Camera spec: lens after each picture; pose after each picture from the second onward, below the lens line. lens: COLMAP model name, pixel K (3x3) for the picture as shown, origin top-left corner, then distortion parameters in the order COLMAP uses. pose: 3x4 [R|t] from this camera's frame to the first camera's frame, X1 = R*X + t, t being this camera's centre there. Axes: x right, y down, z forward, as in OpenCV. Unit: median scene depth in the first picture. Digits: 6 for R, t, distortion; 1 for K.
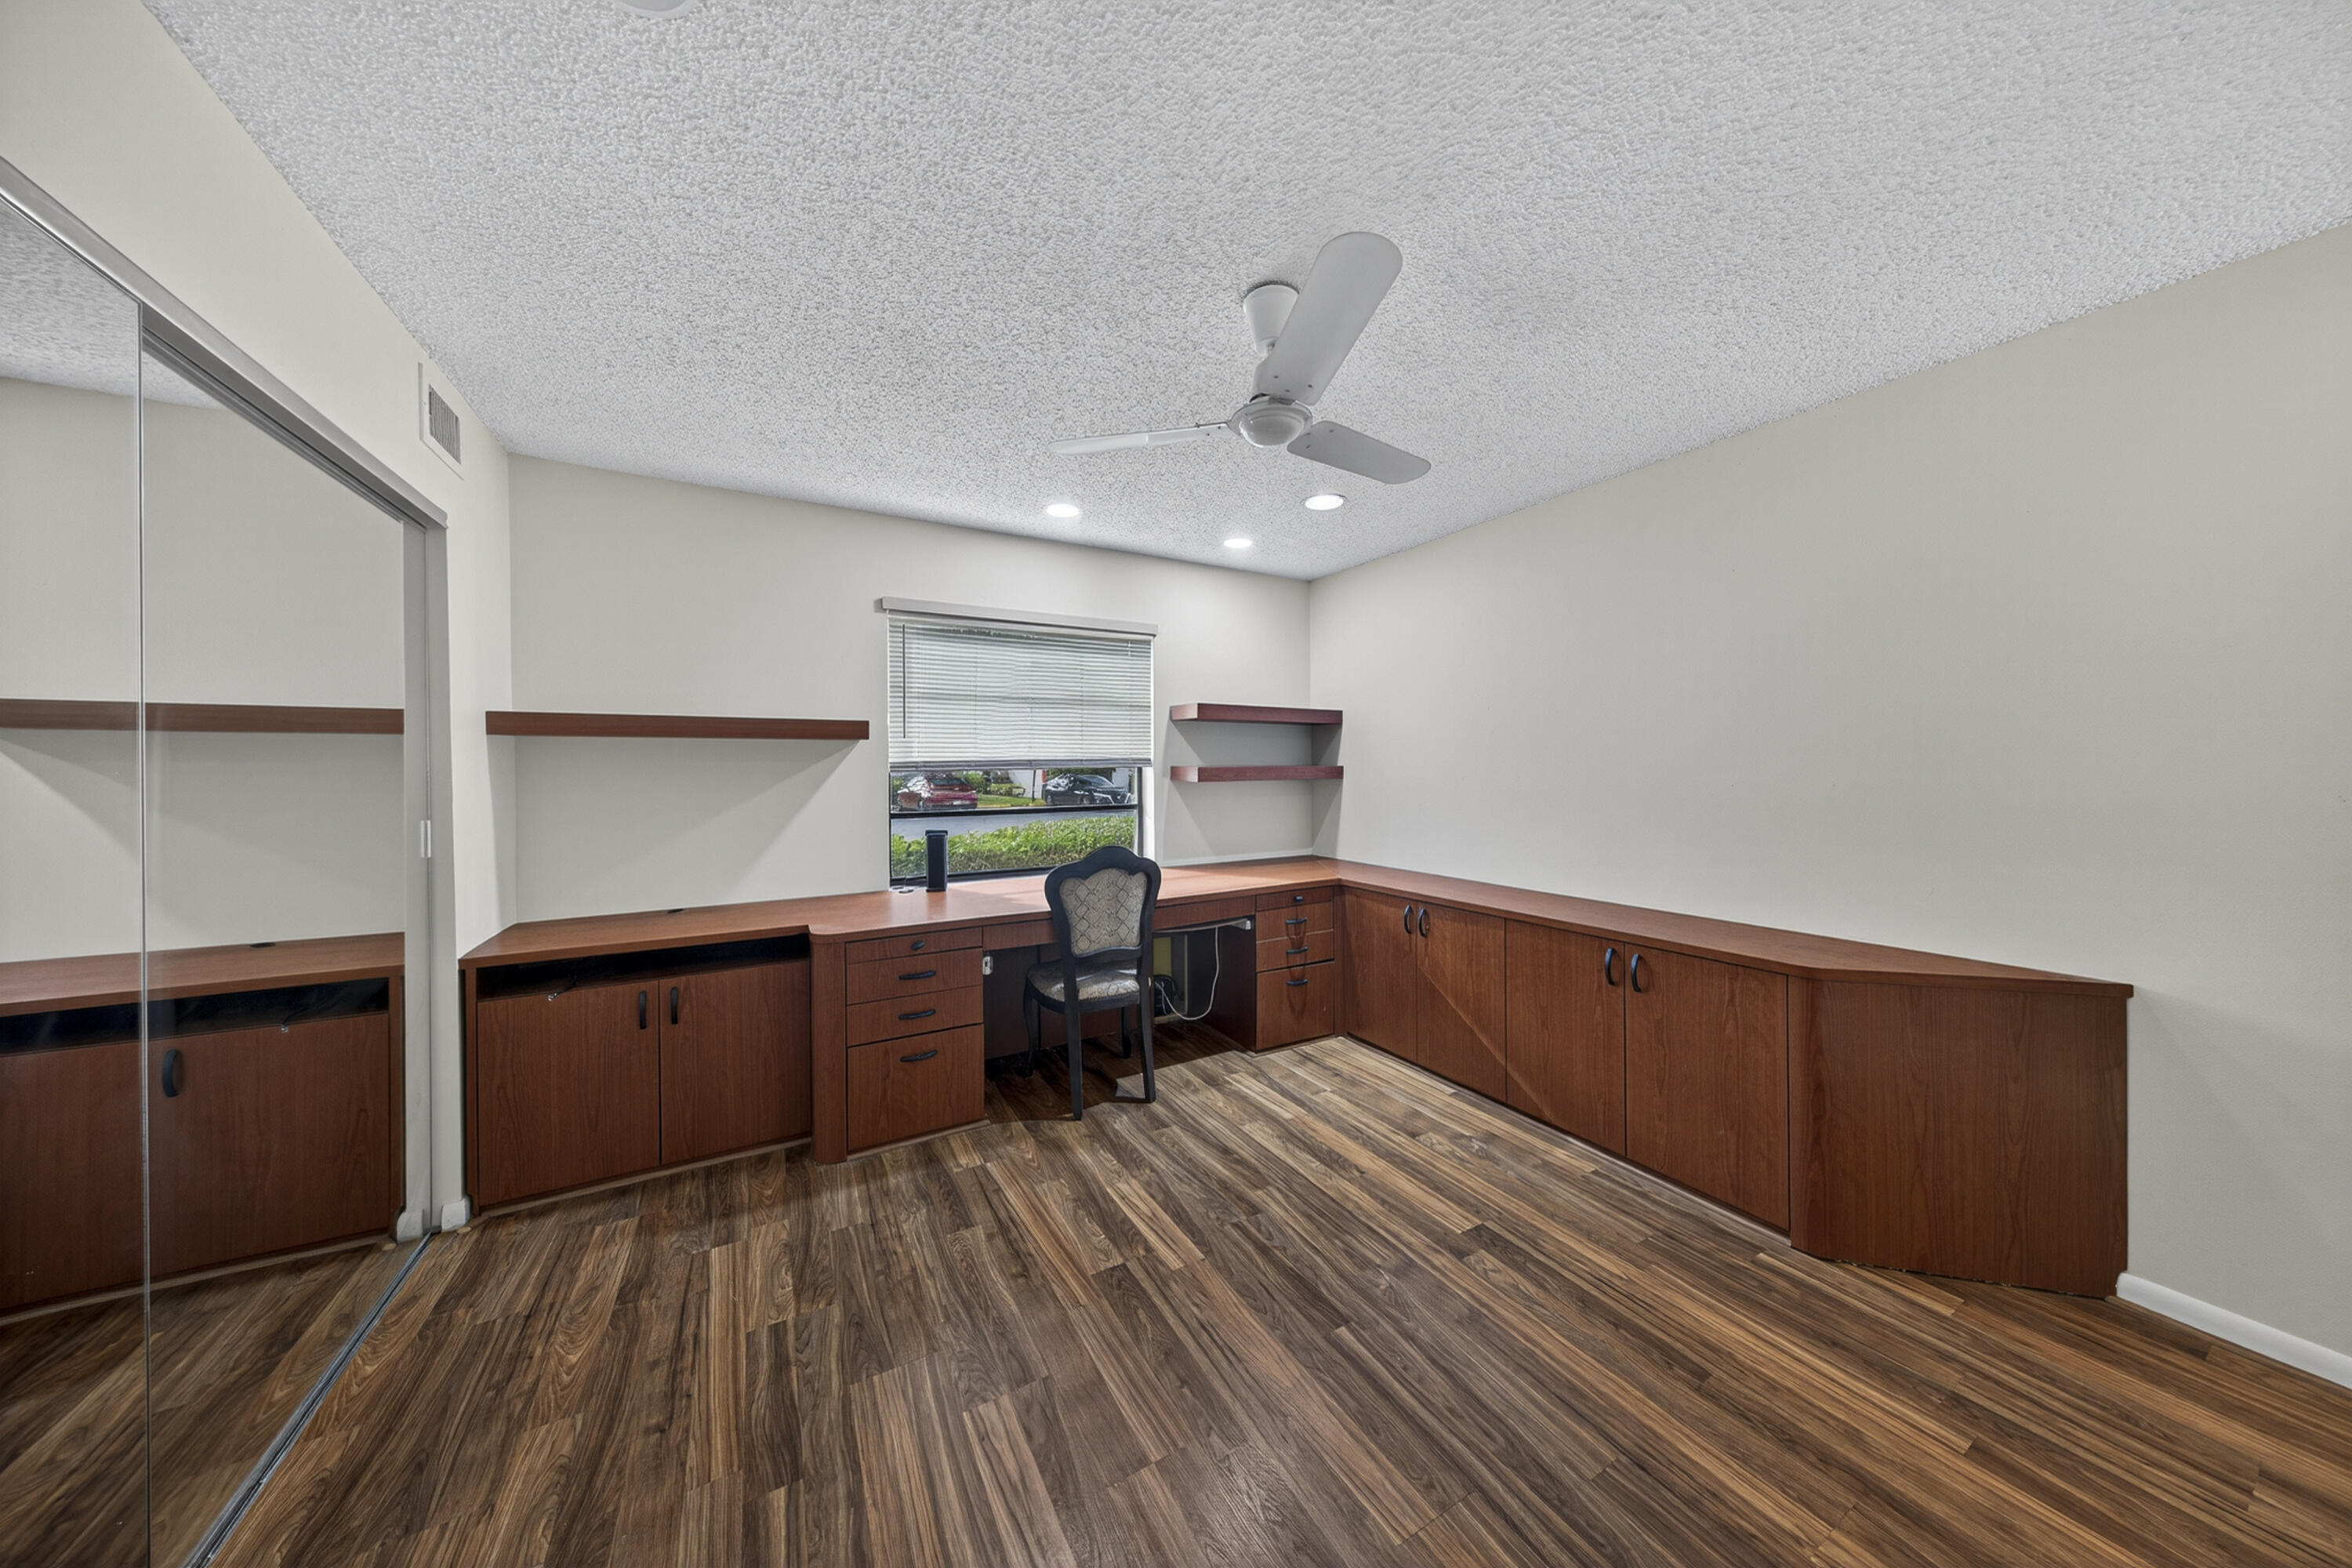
lens RADIAL K [[743.1, 0, 1175.8], [0, 743.1, 769.8], [0, 0, 1]] dist [0.001132, -0.000156]
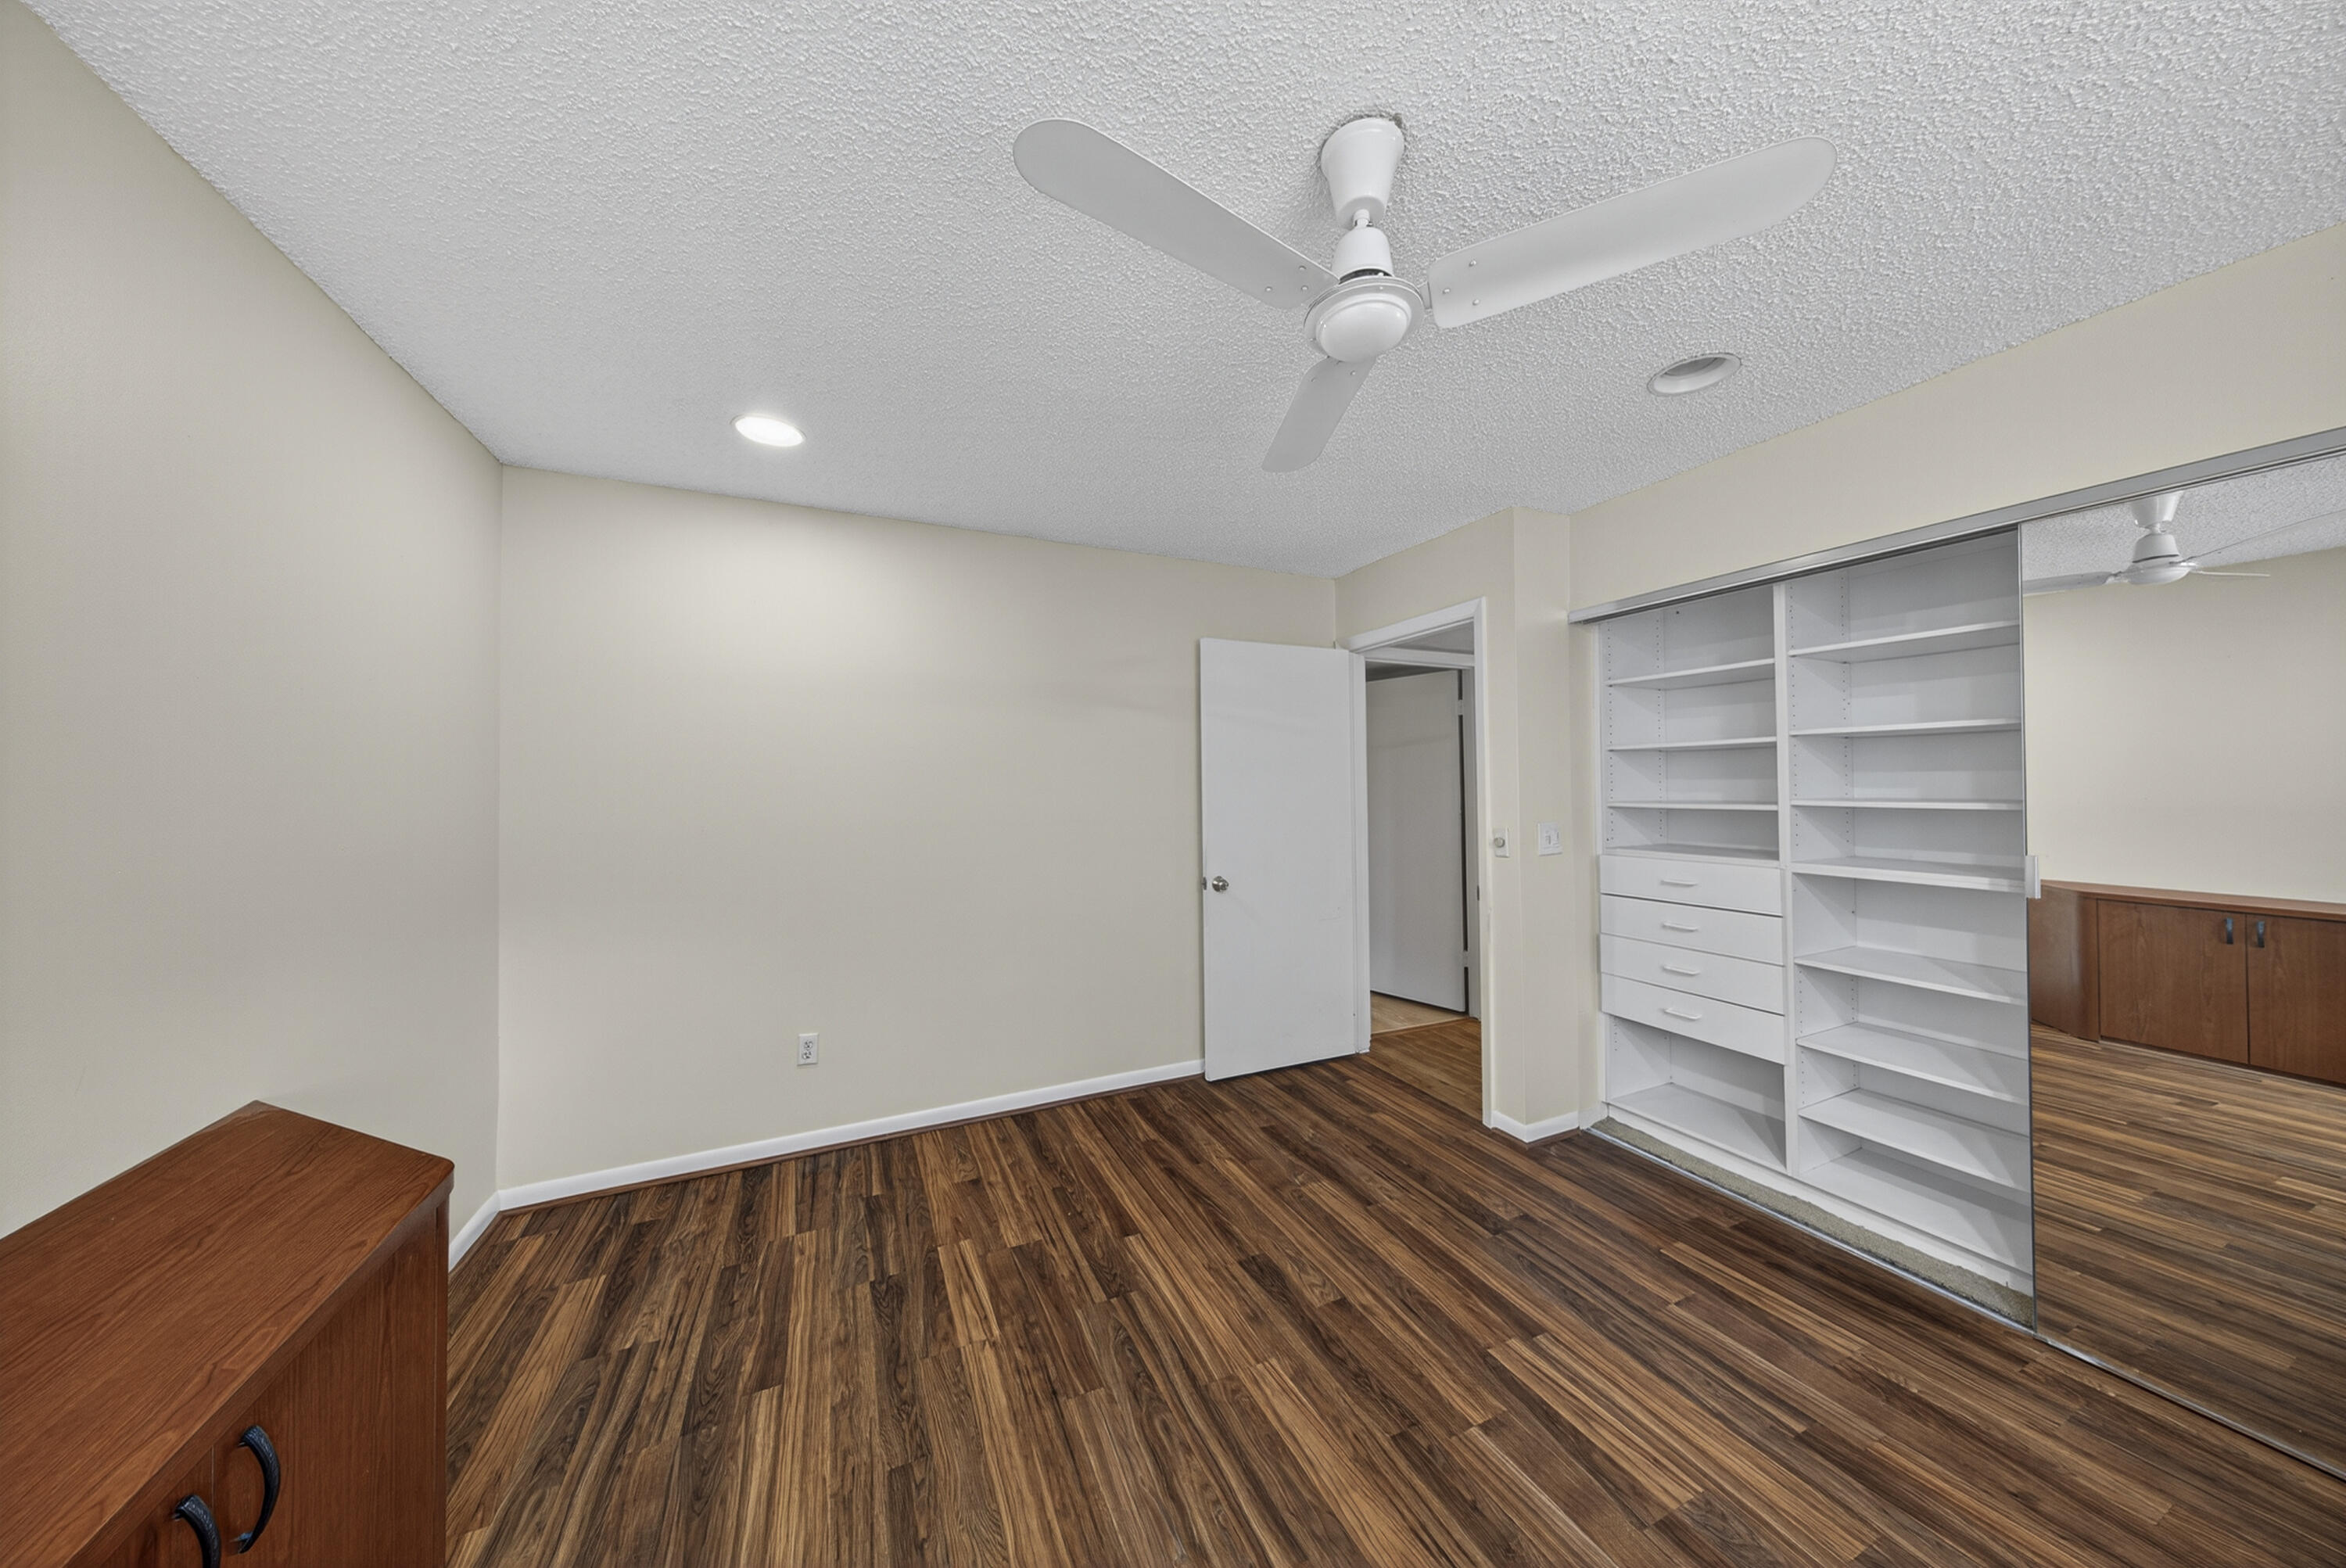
lens RADIAL K [[741.2, 0, 1178.1], [0, 741.2, 774.6], [0, 0, 1]] dist [0.001132, -0.000156]
pose [[-0.997416, 0.010481, 0.071075, 0.305950], [0.009241, 0.999800, -0.017748, -0.032521], [-0.071246, -0.017045, -0.997313, 2.027628]]
